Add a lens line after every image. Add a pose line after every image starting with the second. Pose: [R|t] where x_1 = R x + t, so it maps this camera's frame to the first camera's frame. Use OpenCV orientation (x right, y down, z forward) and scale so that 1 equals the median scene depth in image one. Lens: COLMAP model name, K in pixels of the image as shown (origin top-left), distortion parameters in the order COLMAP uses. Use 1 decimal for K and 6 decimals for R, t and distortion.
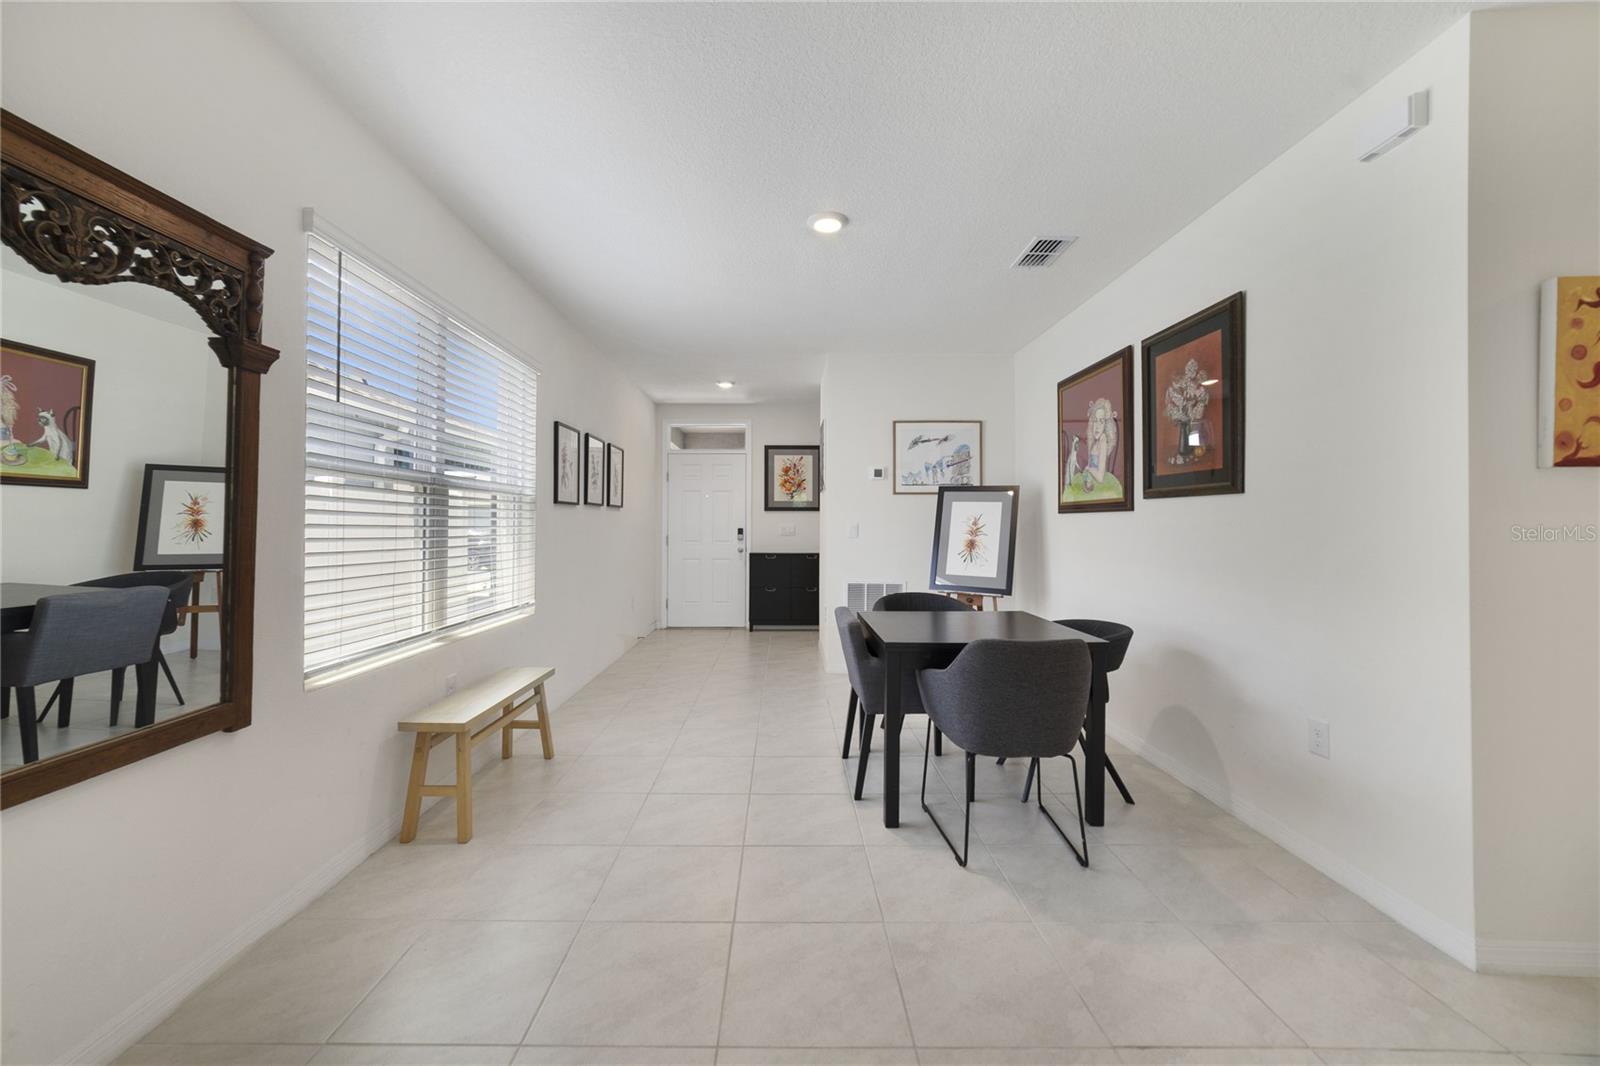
lens RADIAL K [[619.8, 0, 785.7], [0, 619.8, 526.4], [0, 0, 1]] dist [-0.017204, 0.000474]
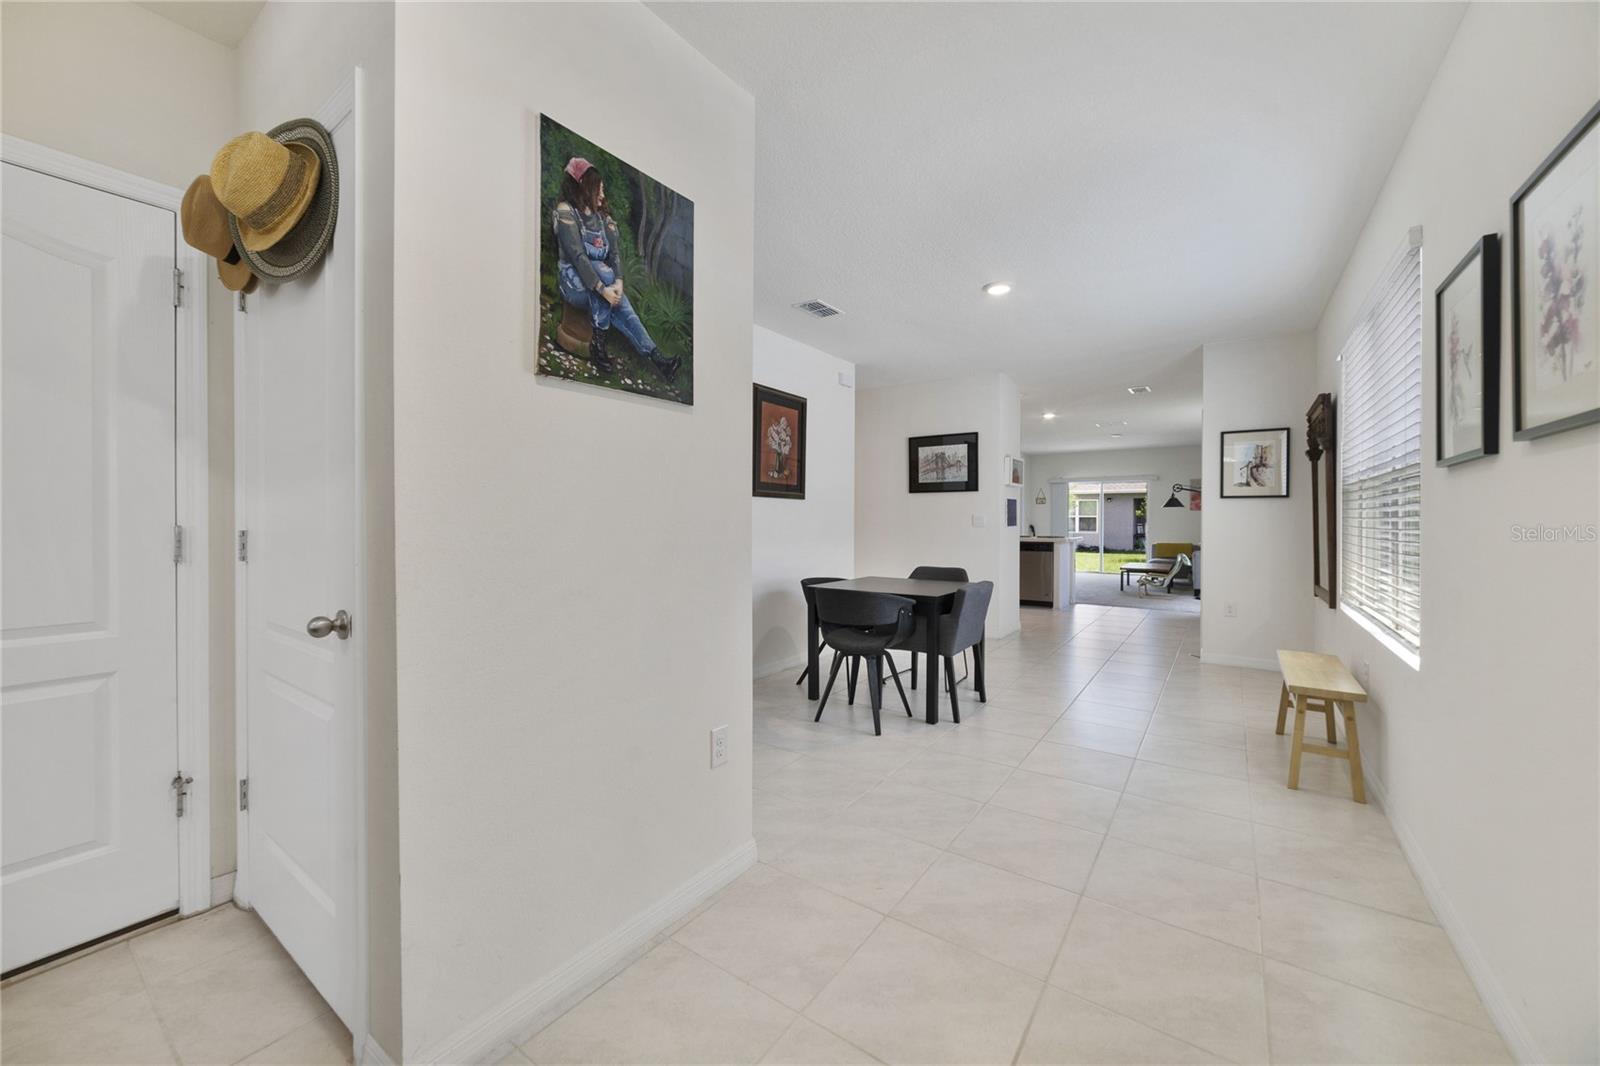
lens RADIAL K [[619.8, 0, 796.5], [0, 619.8, 522.4], [0, 0, 1]] dist [-0.017204, 0.000474]
pose [[-0.819288, -0.002603, 0.573377, -0.338937], [-0.003050, 0.999995, 0.000182, 0.016533], [-0.573375, -0.001600, -0.819292, 2.306766]]
